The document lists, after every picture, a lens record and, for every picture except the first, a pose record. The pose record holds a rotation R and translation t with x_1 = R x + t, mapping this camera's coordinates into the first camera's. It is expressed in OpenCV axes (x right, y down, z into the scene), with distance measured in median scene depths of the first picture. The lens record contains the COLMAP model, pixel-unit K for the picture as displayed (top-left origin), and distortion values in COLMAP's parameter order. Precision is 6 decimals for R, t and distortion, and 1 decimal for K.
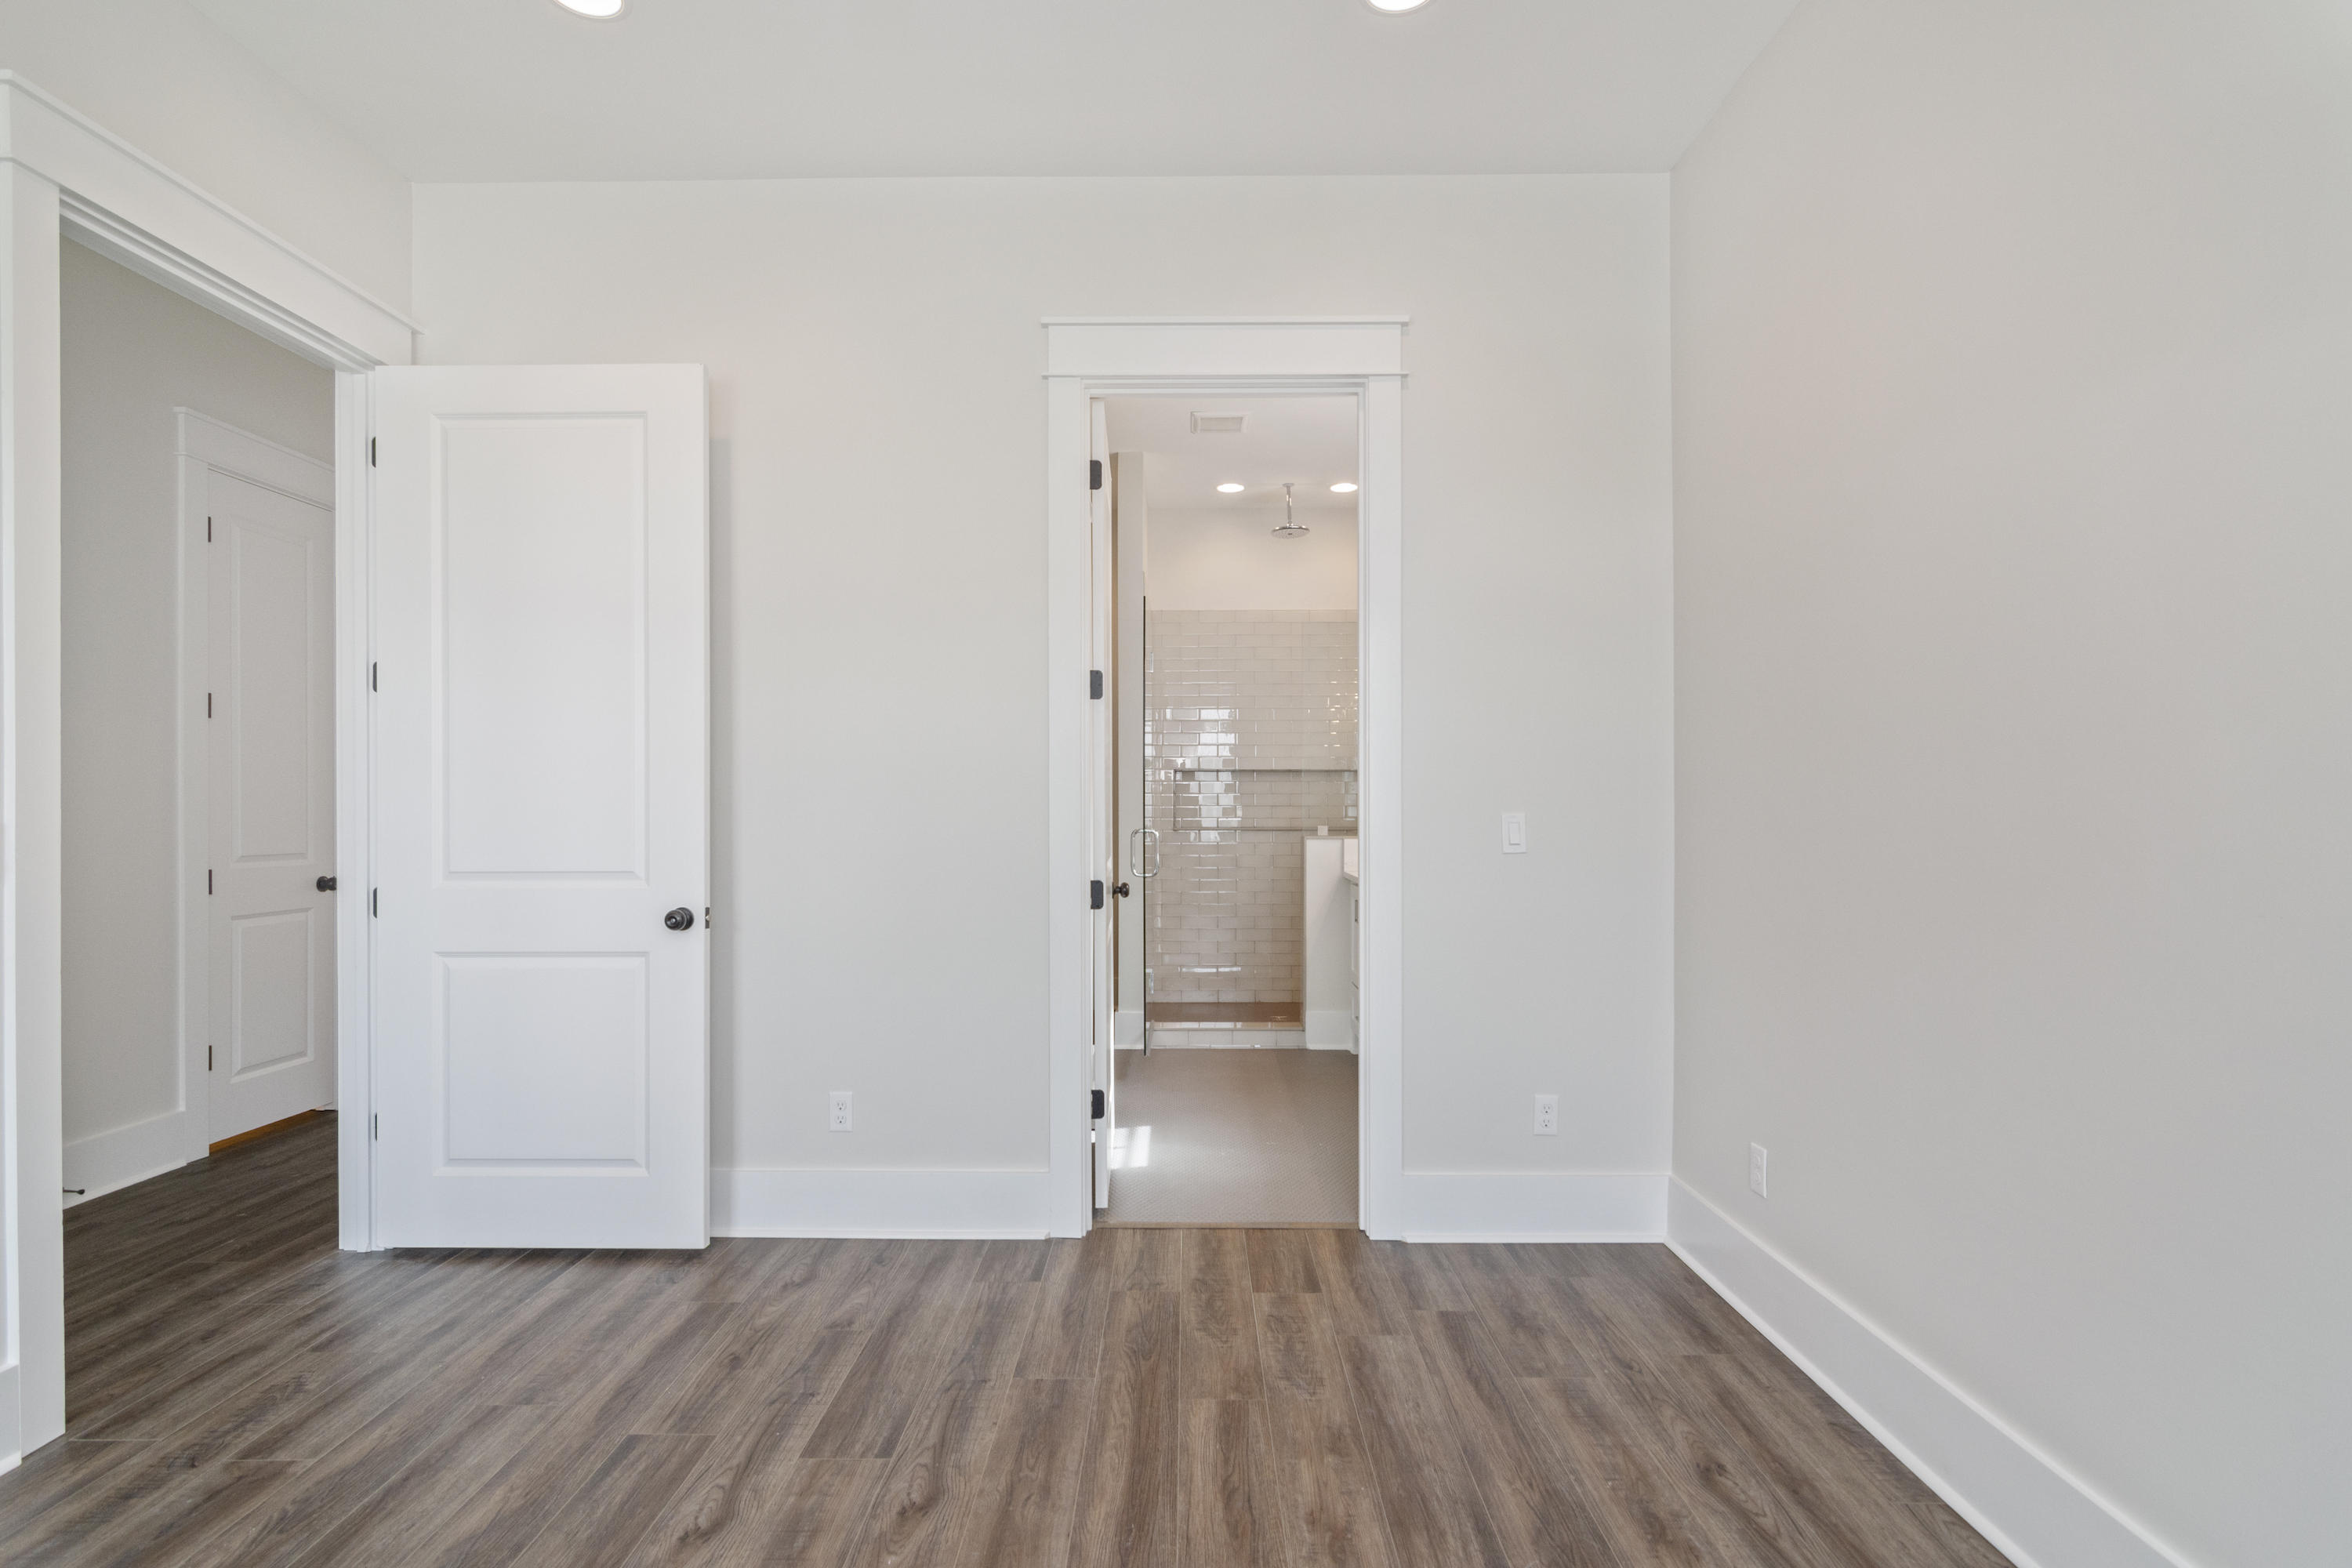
lens RADIAL K [[1139.5, 0, 1173.5], [0, 1139.5, 808.8], [0, 0, 1]] dist [0.002513, 0.000872]
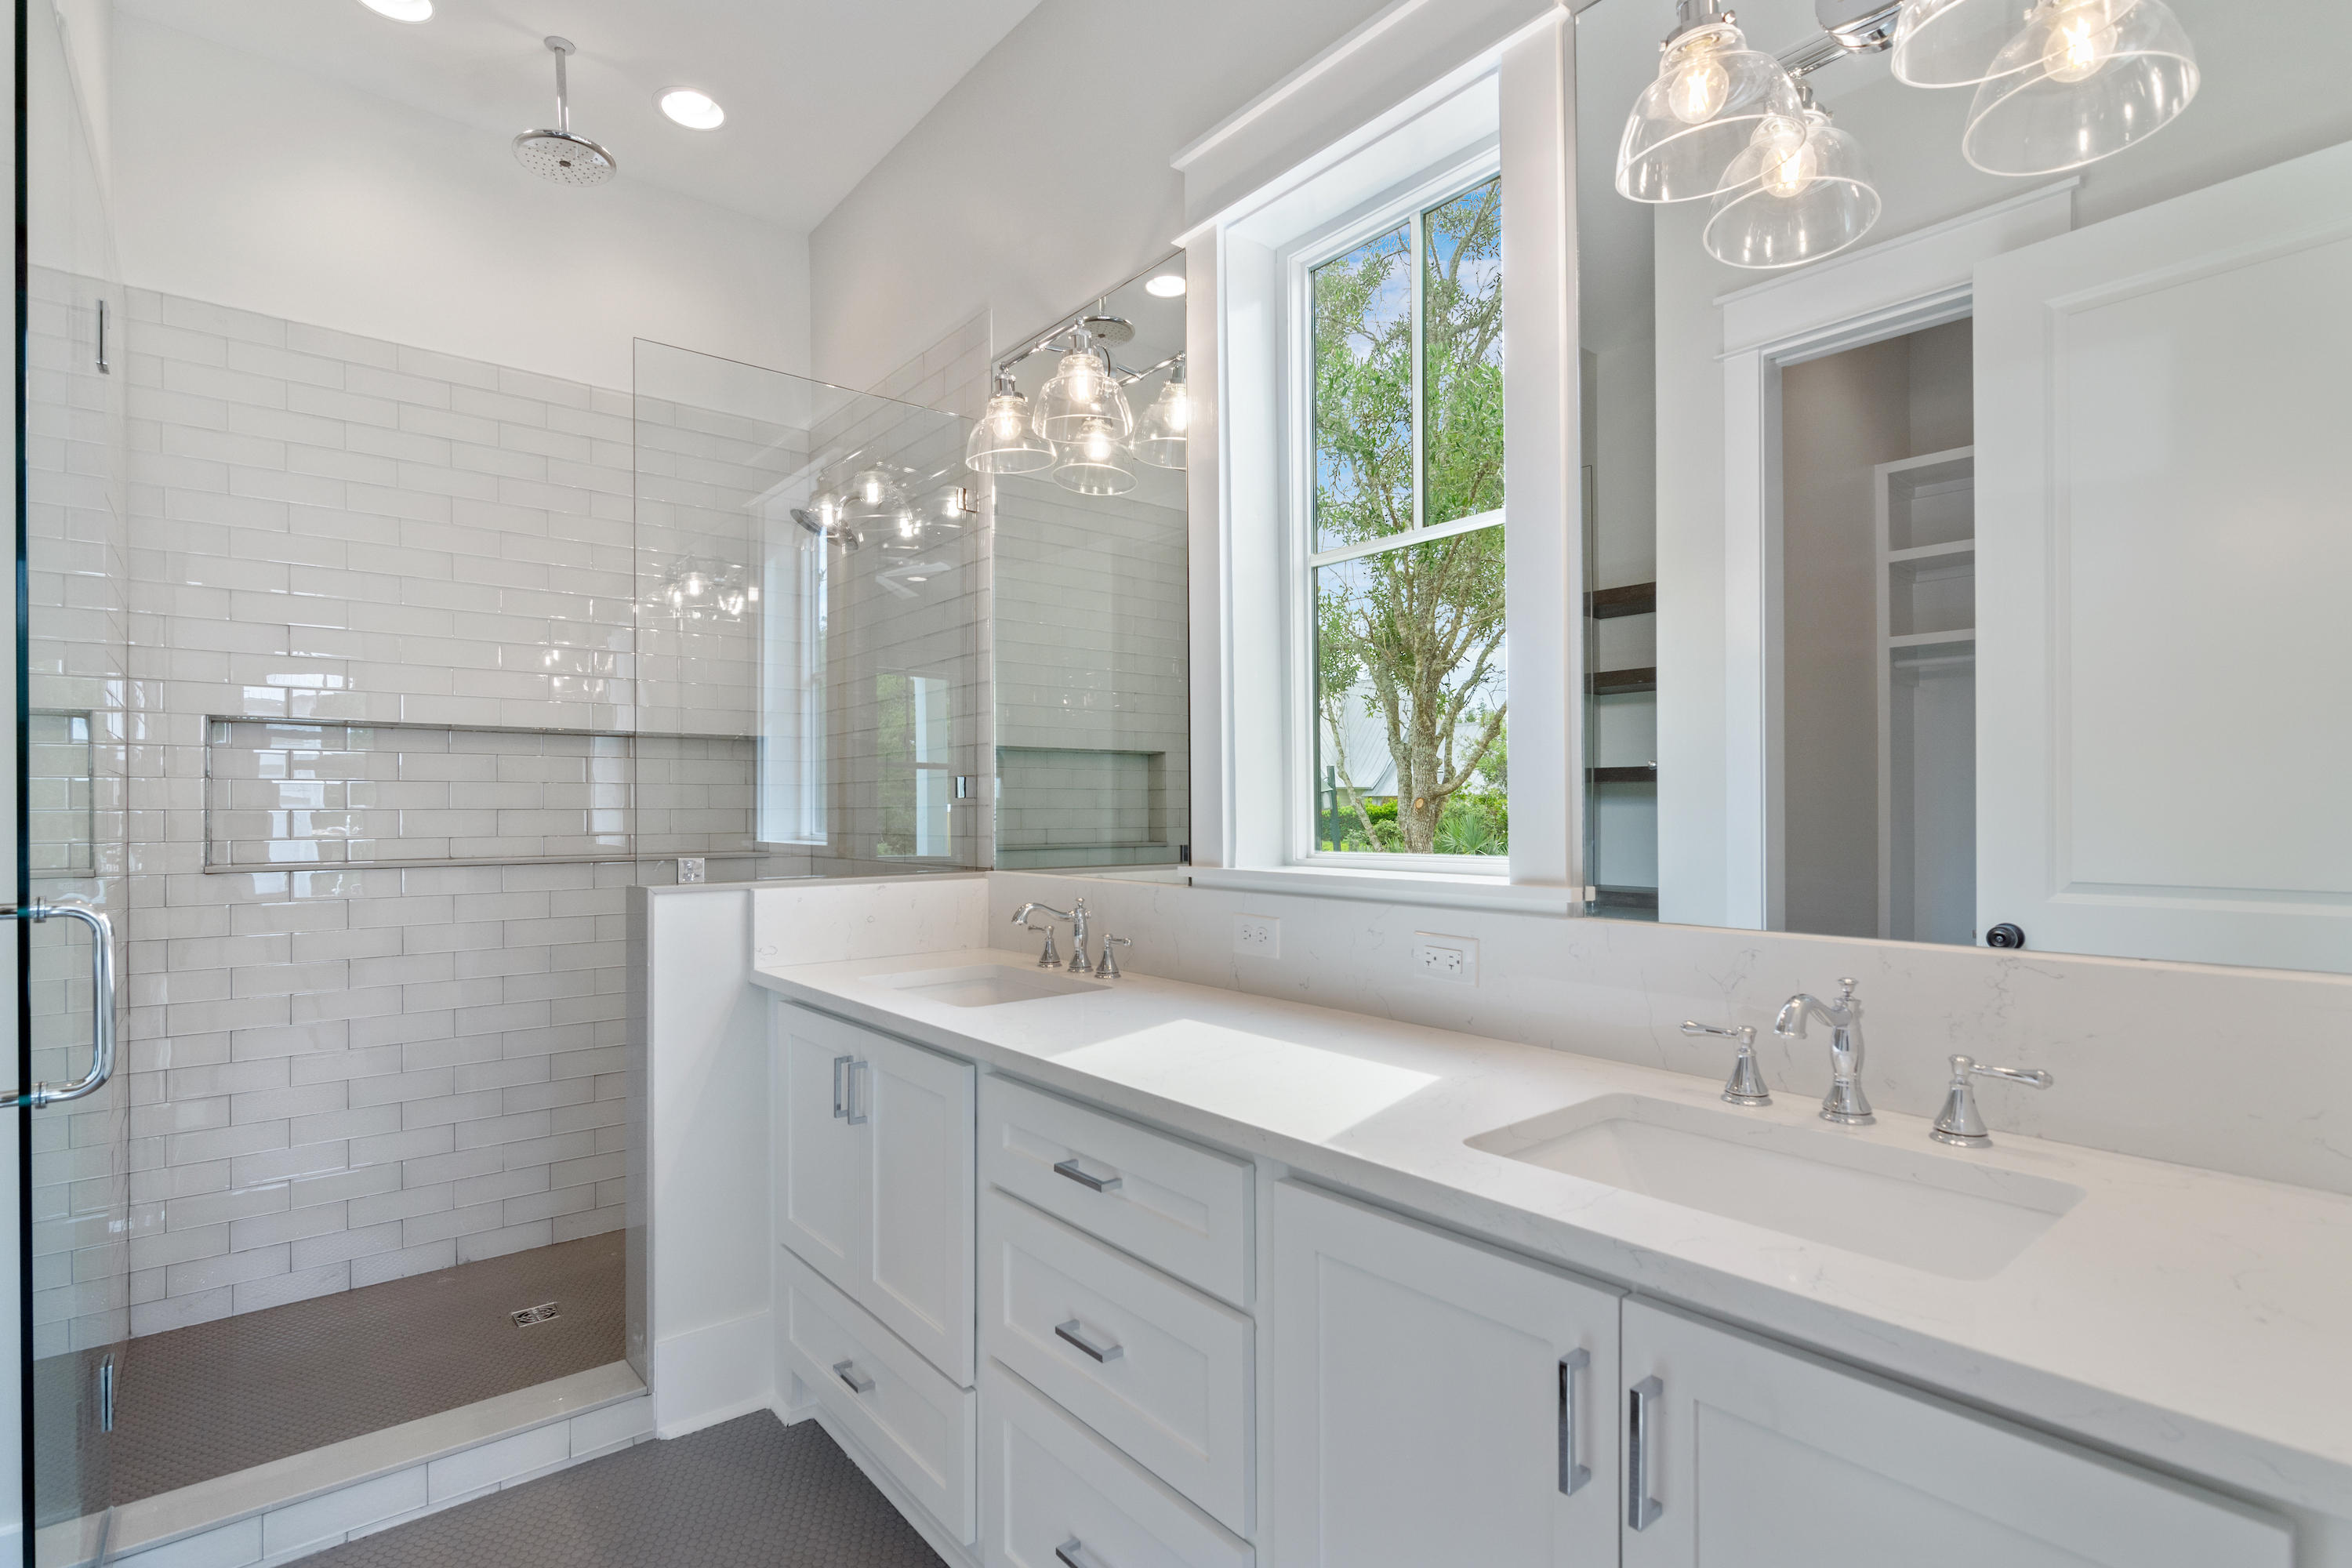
lens RADIAL K [[1139.5, 0, 1173.5], [0, 1139.5, 808.8], [0, 0, 1]] dist [0.002513, 0.000872]
pose [[0.769629, -0.001261, 0.638490, 0.013938], [0.006831, 0.999957, -0.006259, 0.004584], [-0.638455, 0.009178, 0.769605, 1.410820]]
